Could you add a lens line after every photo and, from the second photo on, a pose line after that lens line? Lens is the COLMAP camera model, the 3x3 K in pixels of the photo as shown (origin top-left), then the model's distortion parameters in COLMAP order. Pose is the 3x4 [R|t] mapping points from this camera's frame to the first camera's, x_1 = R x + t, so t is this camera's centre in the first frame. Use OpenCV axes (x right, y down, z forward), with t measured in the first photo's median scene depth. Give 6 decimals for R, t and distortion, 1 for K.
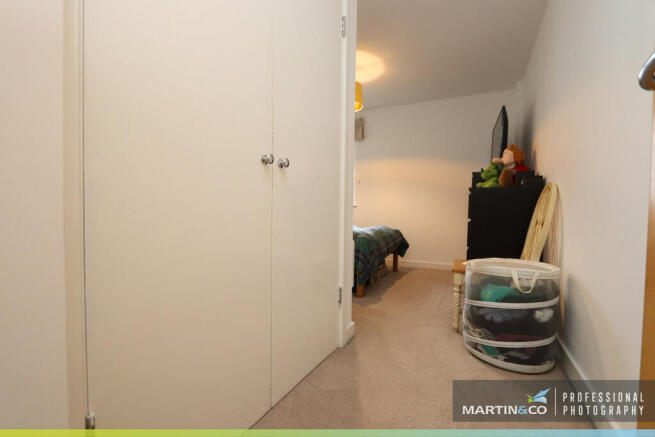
lens RADIAL K [[300.4, 0, 327.8], [0, 300.4, 216.0], [0, 0, 1]] dist [-0.002770, -0.000355]
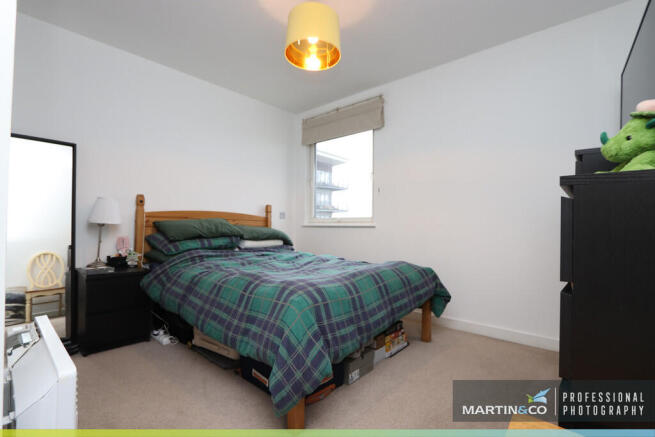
lens RADIAL K [[300.4, 0, 326.3], [0, 300.4, 220.4], [0, 0, 1]] dist [-0.002770, -0.000355]
pose [[0.967353, -0.002138, -0.253425, 0.192049], [-0.006974, 0.999361, -0.035054, -0.025206], [0.253338, 0.035677, 0.966720, 0.395111]]
